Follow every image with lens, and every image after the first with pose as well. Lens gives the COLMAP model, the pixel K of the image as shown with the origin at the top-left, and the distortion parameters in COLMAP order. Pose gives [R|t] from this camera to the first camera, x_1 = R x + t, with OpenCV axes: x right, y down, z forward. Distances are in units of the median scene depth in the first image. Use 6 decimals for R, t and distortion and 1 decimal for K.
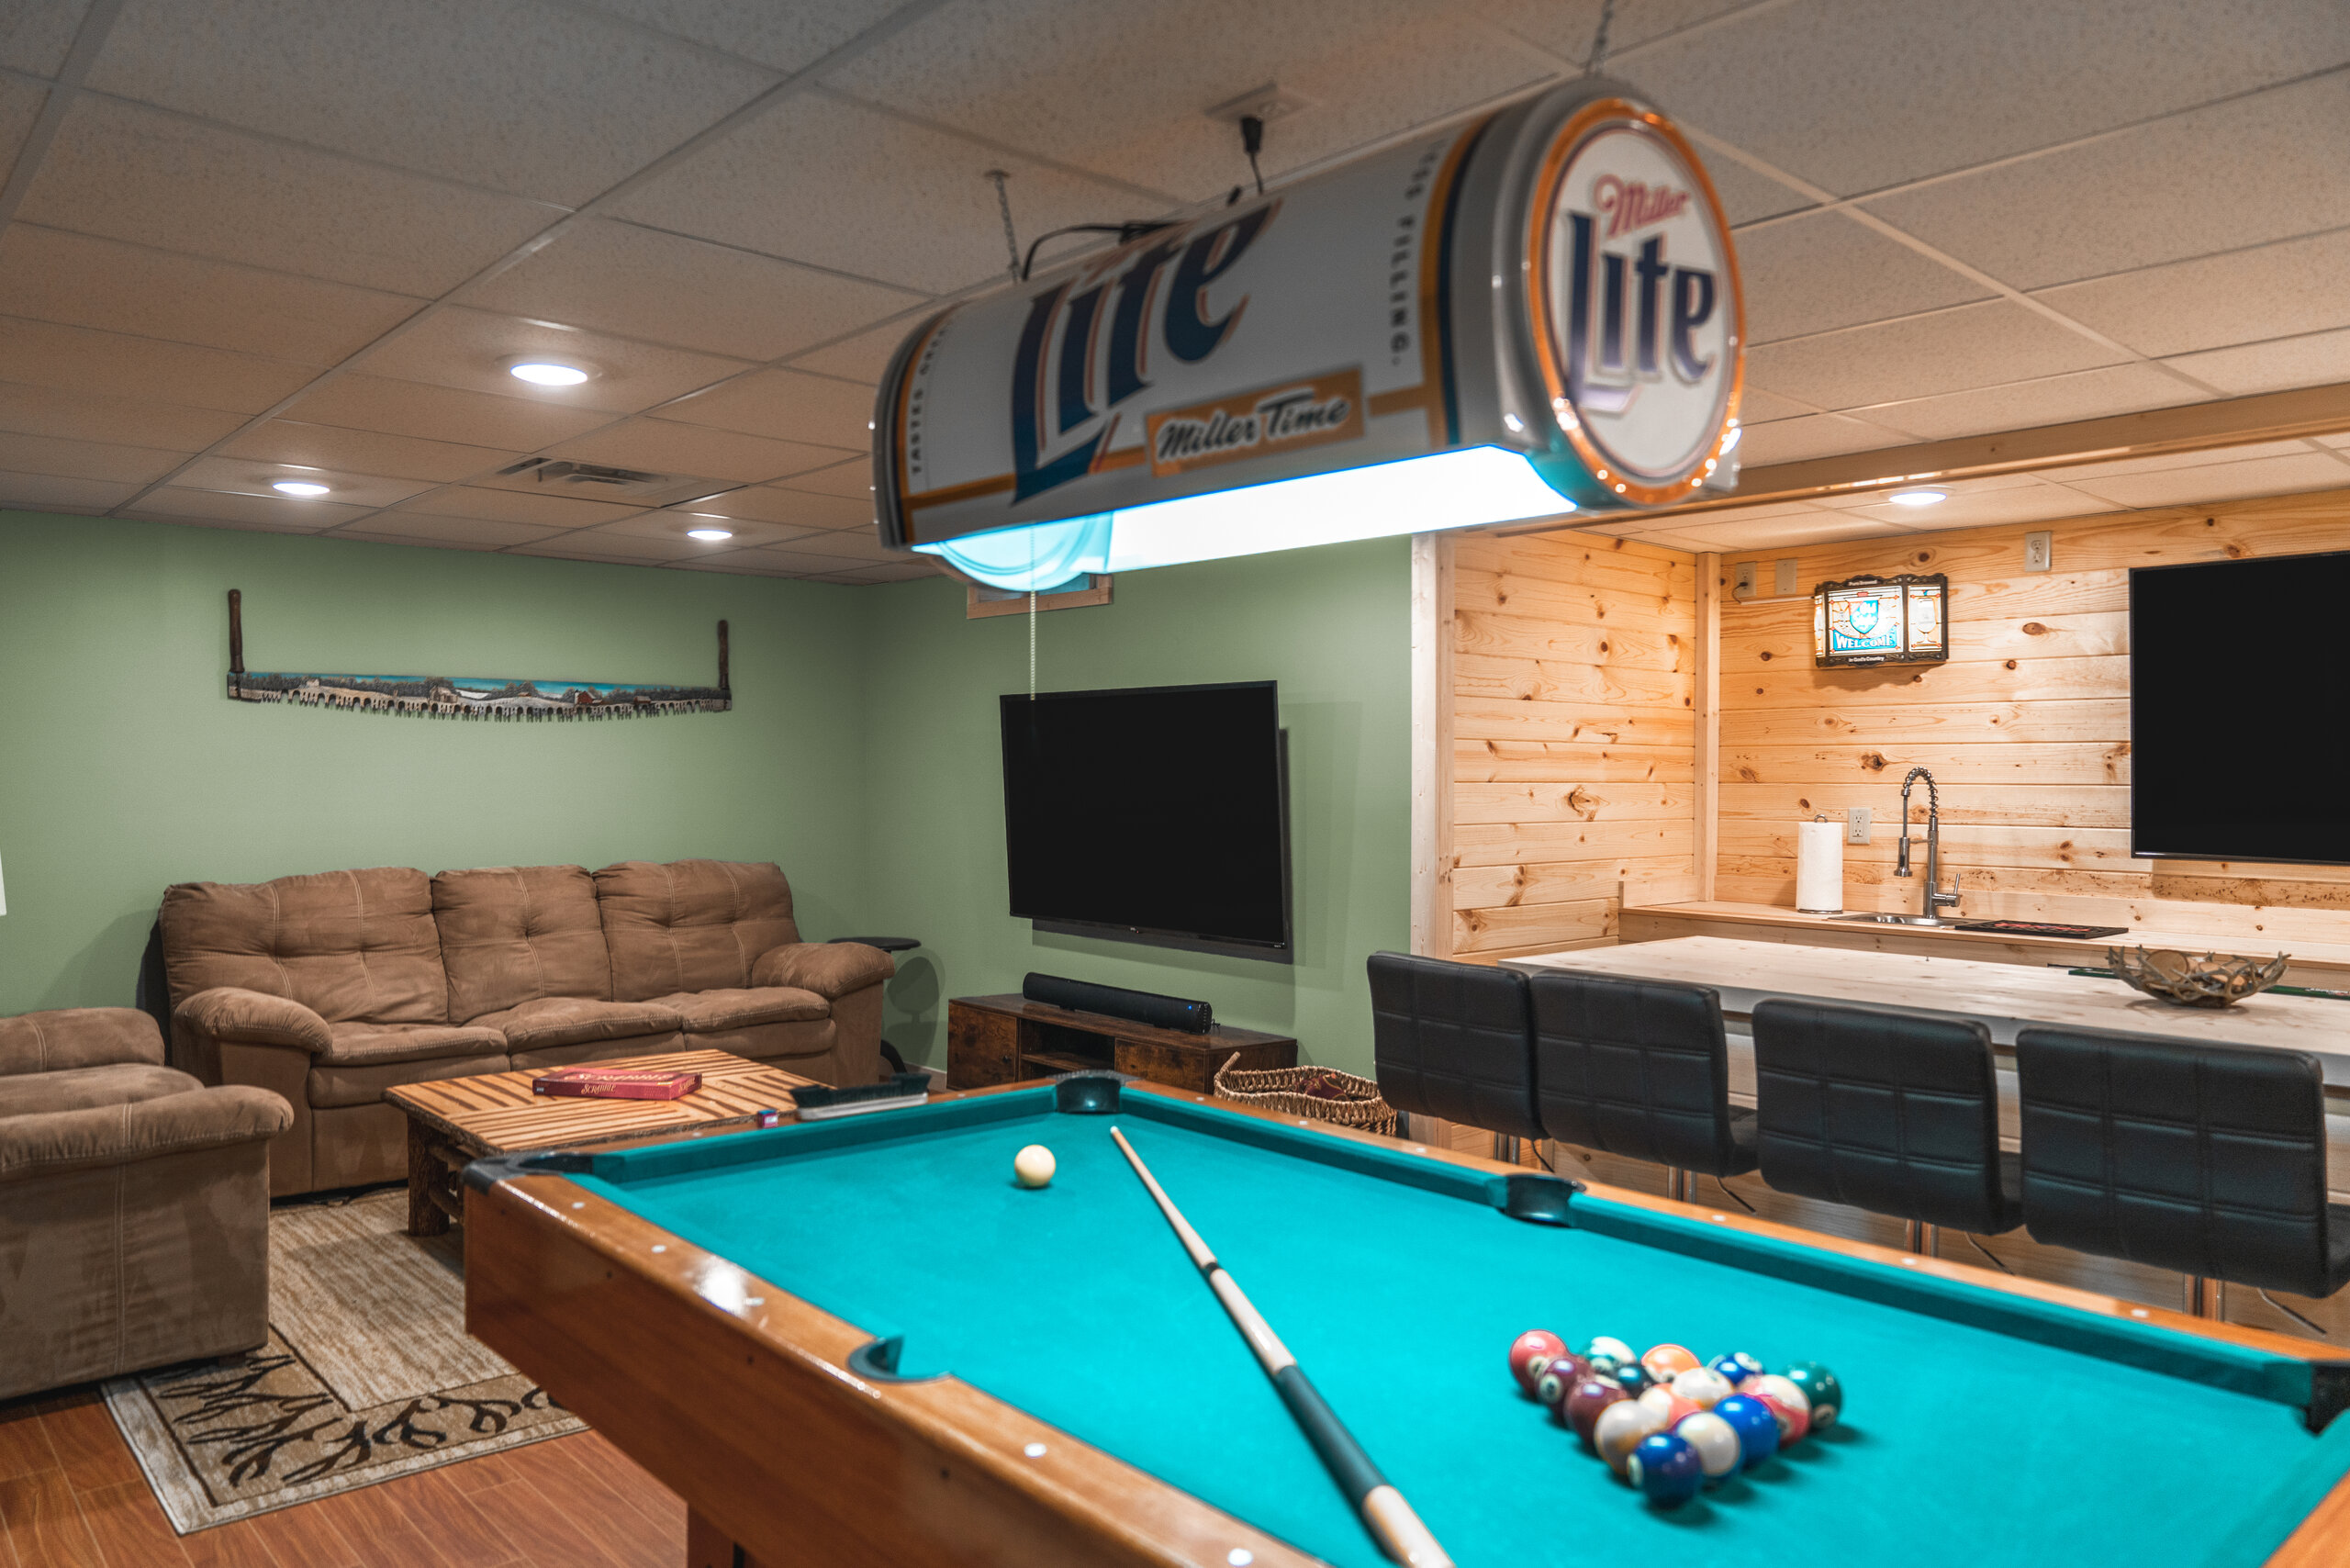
lens RADIAL K [[1654.6, 0, 1152.2], [0, 1654.6, 770.8], [0, 0, 1]] dist [-0.023570, 0.008241]
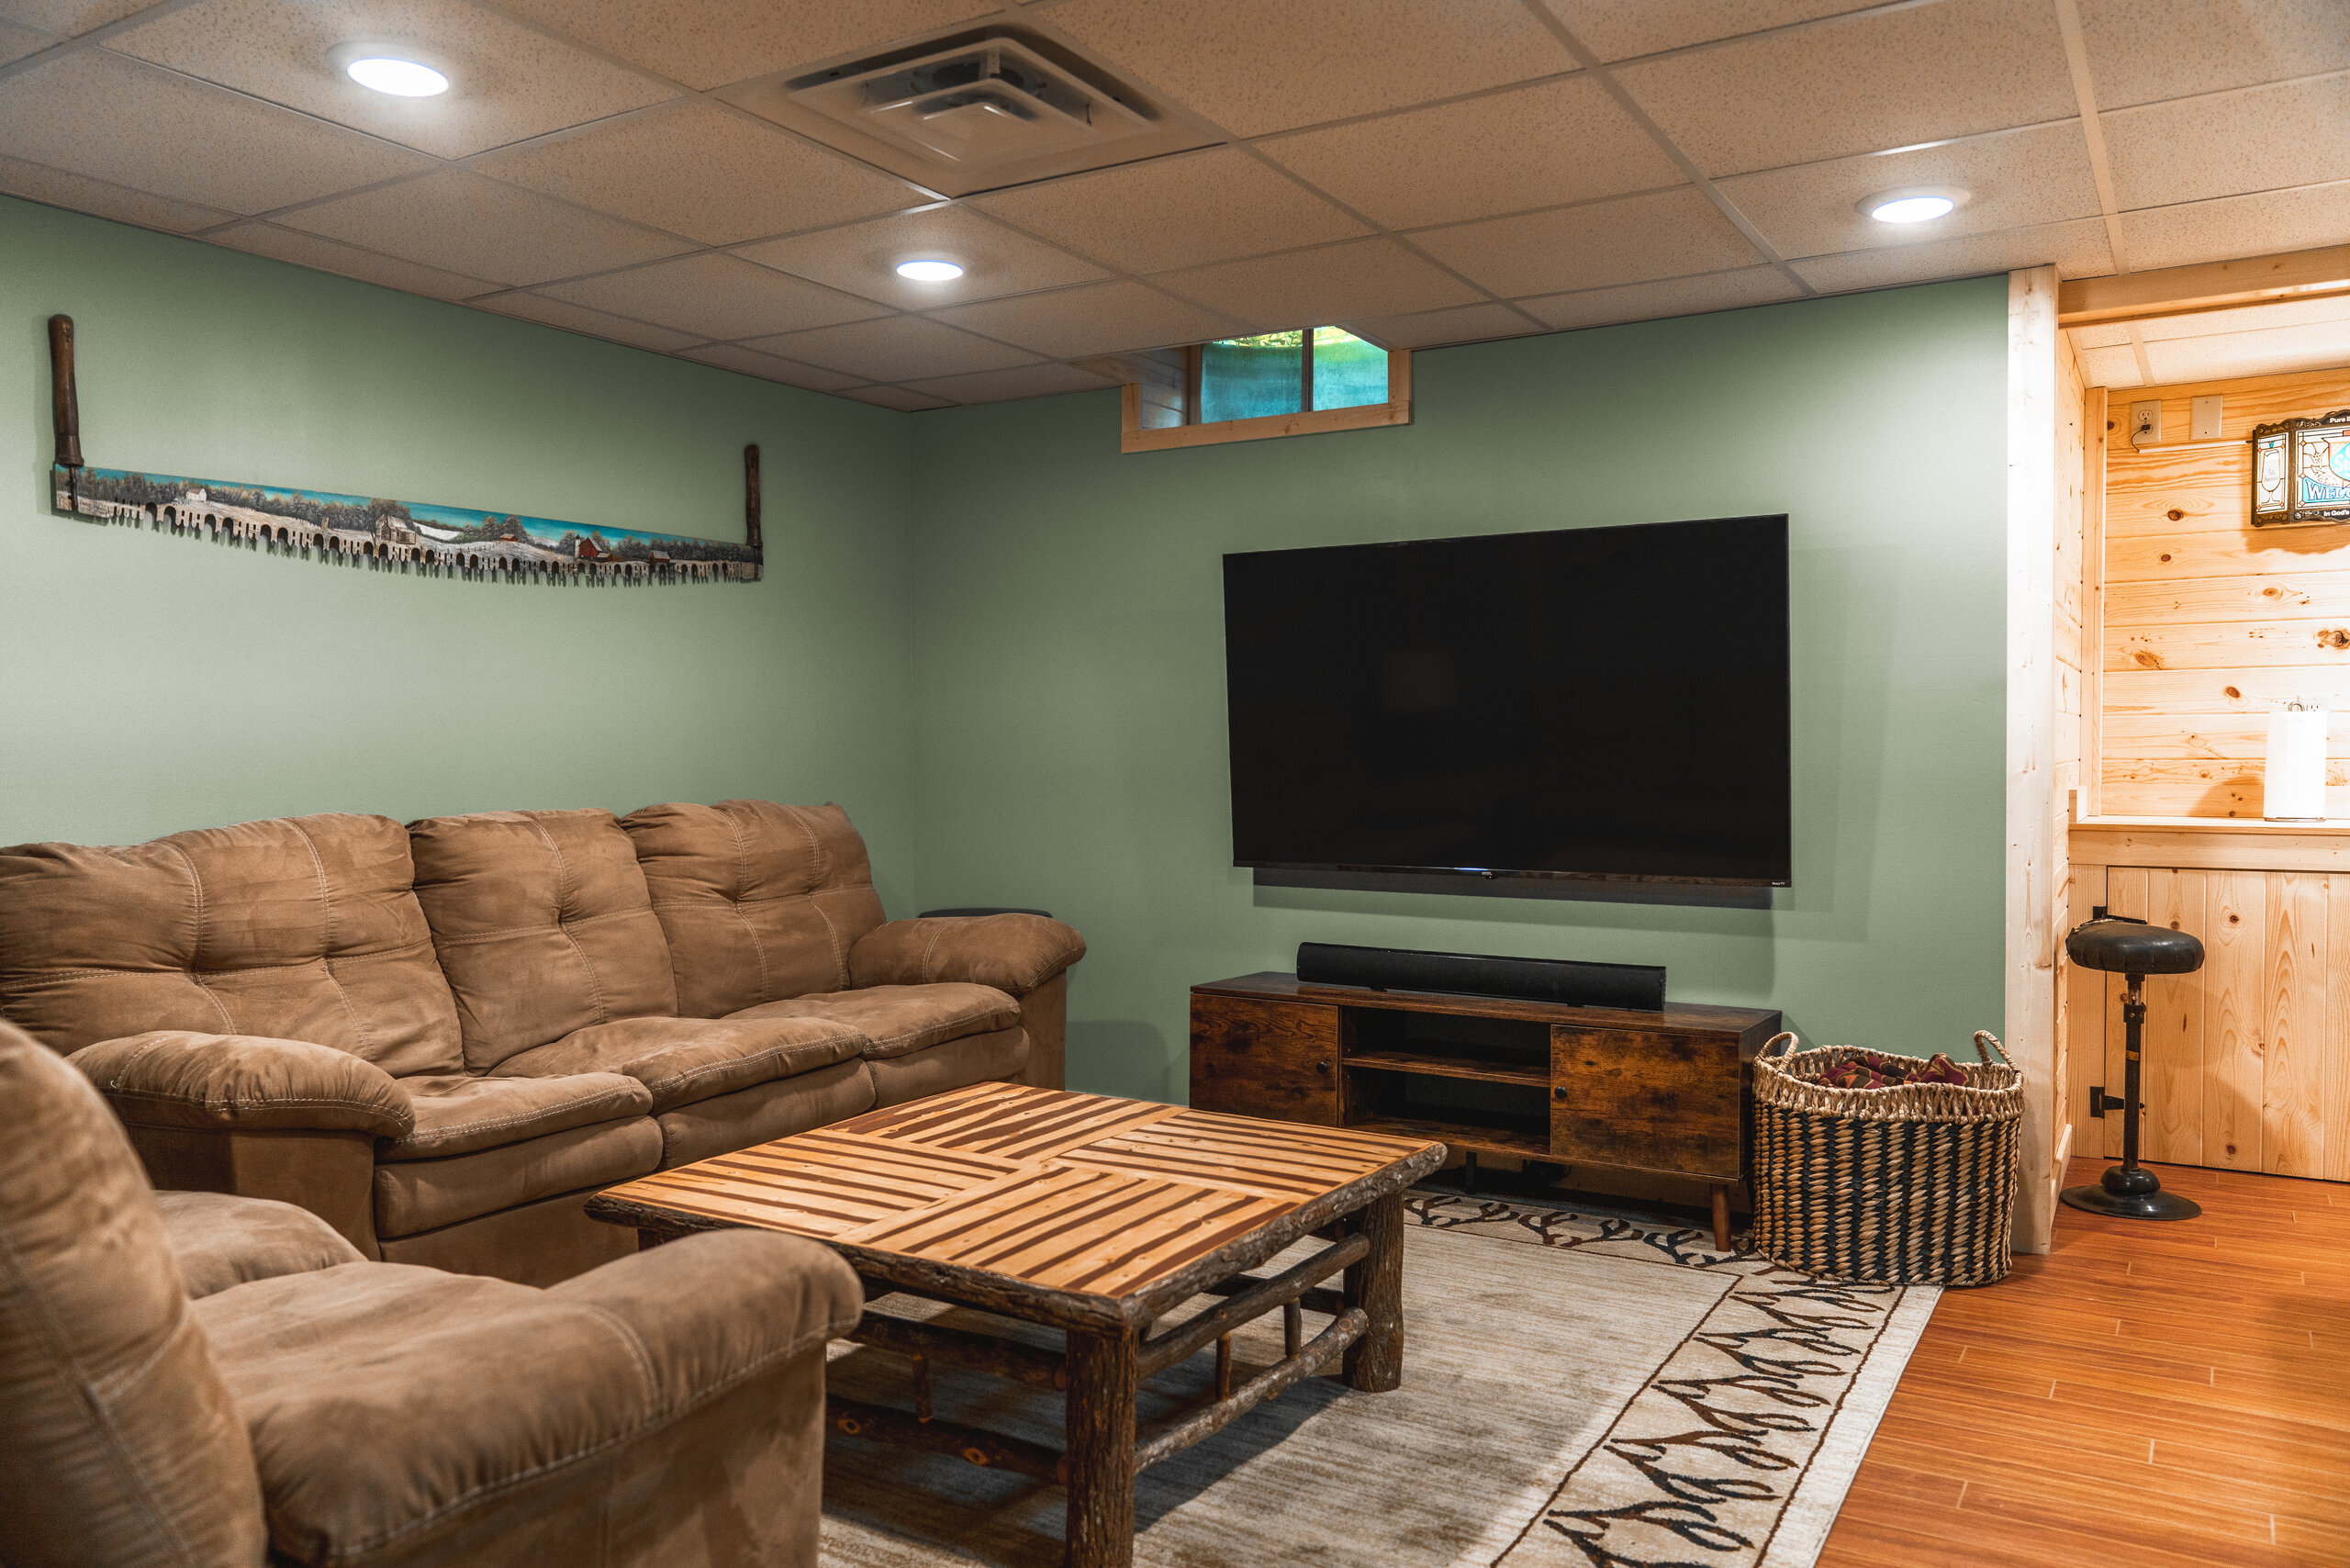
lens RADIAL K [[1760.4, 0, 1175.0], [0, 1760.4, 784.0], [0, 0, 1]] dist [-0.014434, 0.000946]
pose [[0.954829, -0.020081, 0.296477, -0.362798], [0.013136, 0.999591, 0.025398, 0.035495], [-0.296866, -0.020356, 0.954702, 0.310687]]
